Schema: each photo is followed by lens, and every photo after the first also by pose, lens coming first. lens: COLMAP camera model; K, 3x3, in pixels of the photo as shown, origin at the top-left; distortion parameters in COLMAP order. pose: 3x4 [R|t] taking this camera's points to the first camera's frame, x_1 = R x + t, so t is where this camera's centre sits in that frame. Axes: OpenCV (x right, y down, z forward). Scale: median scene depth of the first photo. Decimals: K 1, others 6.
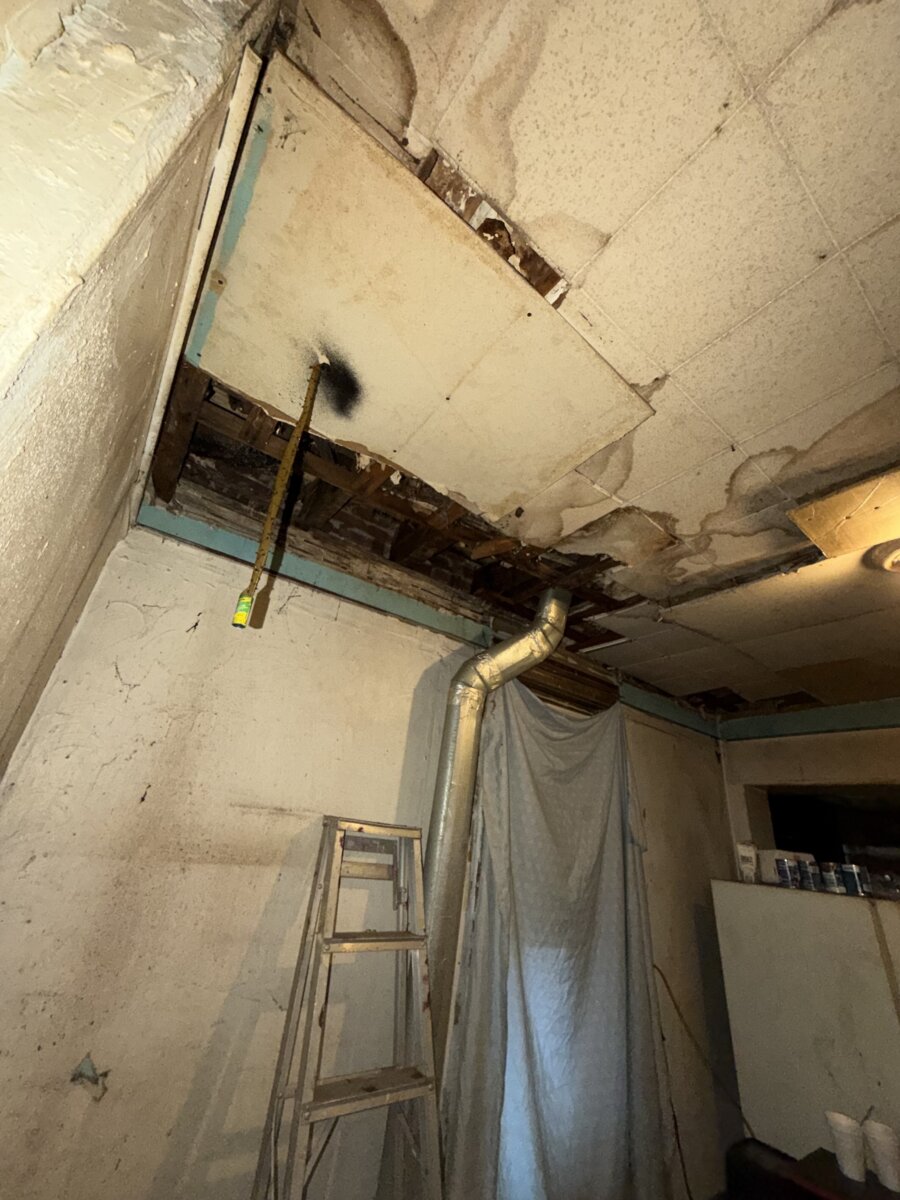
lens RADIAL K [[477.0, 0, 450.4], [0, 477.0, 597.7], [0, 0, 1]] dist [-0.000058, -0.000015]
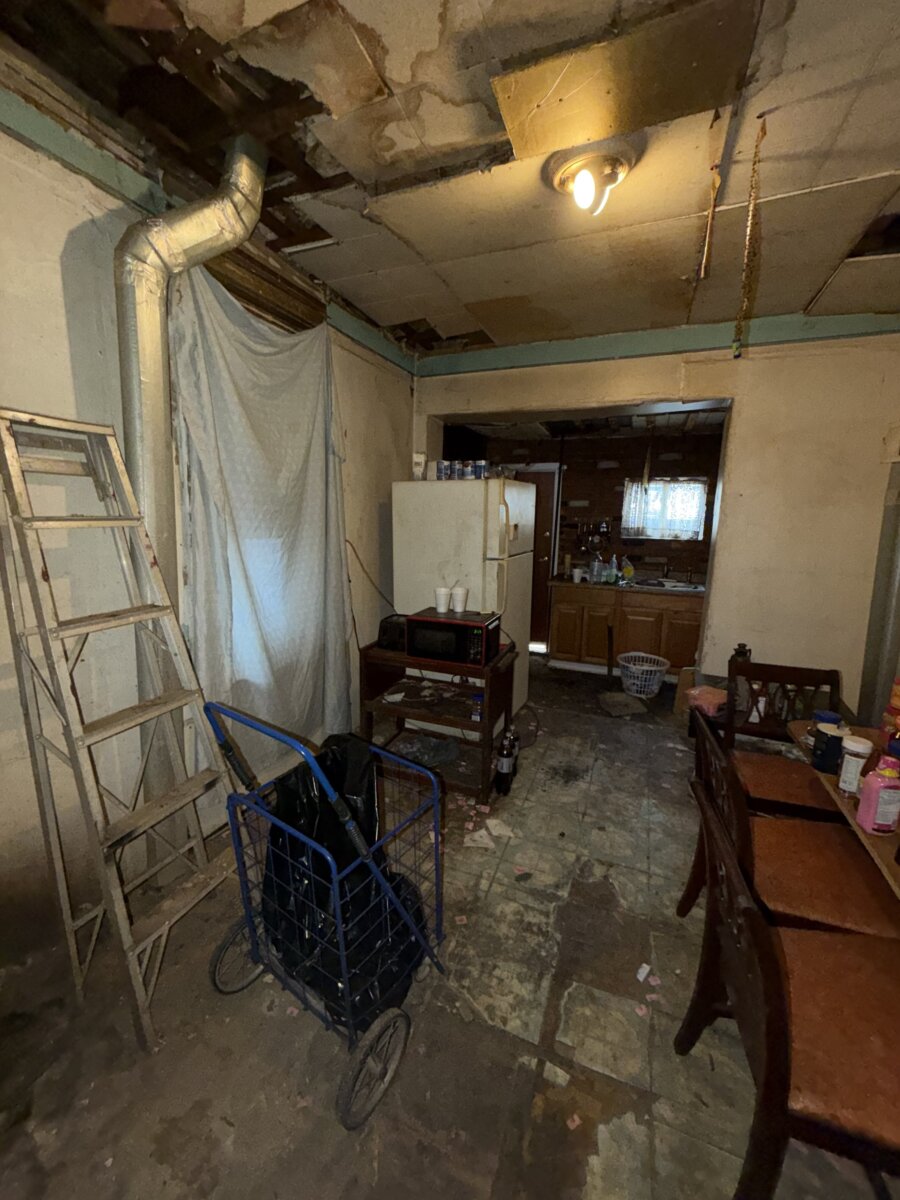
lens RADIAL K [[477.0, 0, 450.4], [0, 477.0, 597.7], [0, 0, 1]] dist [-0.000058, -0.000015]
pose [[0.854608, -0.175928, 0.488563, -0.009443], [-0.170076, 0.794132, 0.583463, 0.070002], [-0.490631, -0.581725, 0.648750, -0.123785]]
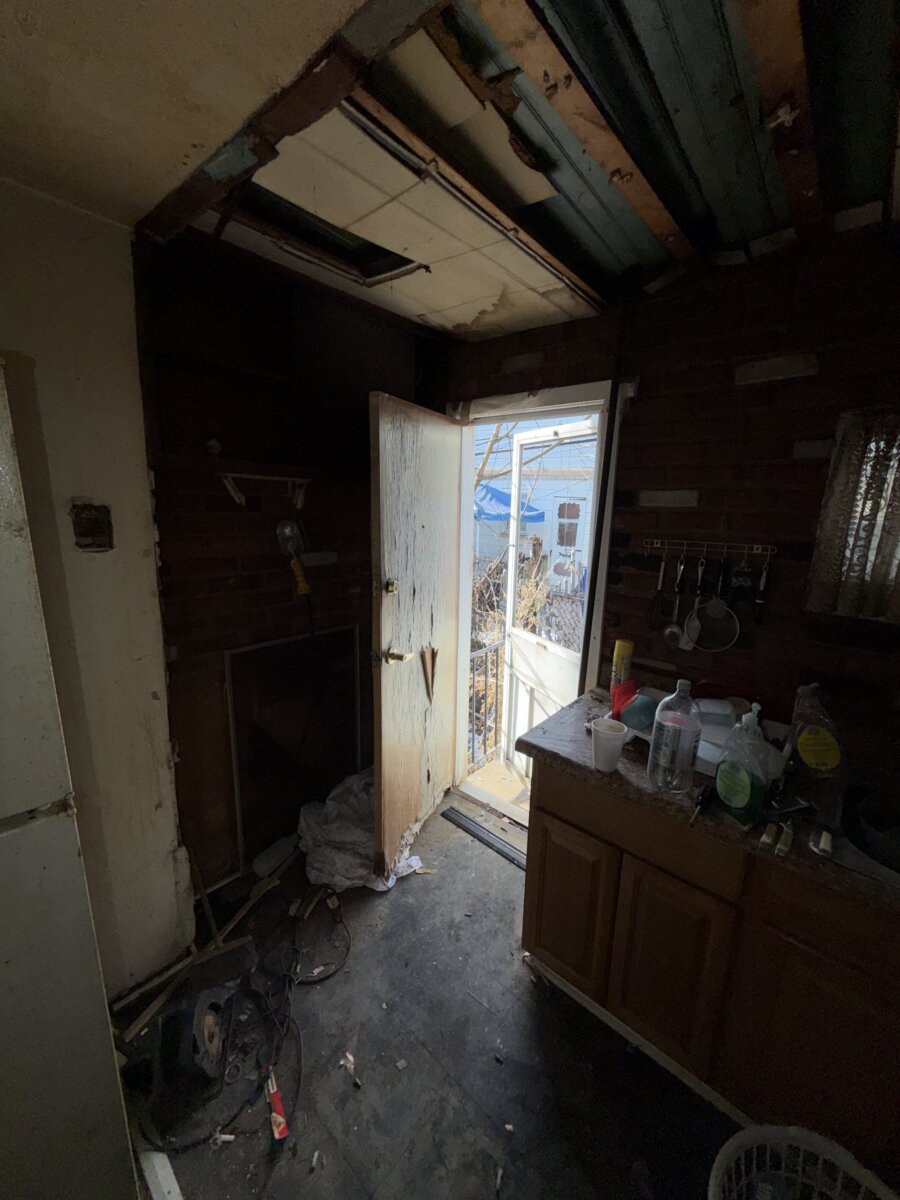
lens RADIAL K [[477.0, 0, 450.4], [0, 477.0, 597.7], [0, 0, 1]] dist [-0.000058, -0.000015]
pose [[0.976193, -0.114746, 0.184069, 1.320450], [-0.028996, 0.771962, 0.635007, 0.630409], [-0.214959, -0.625226, 0.750257, 0.791232]]
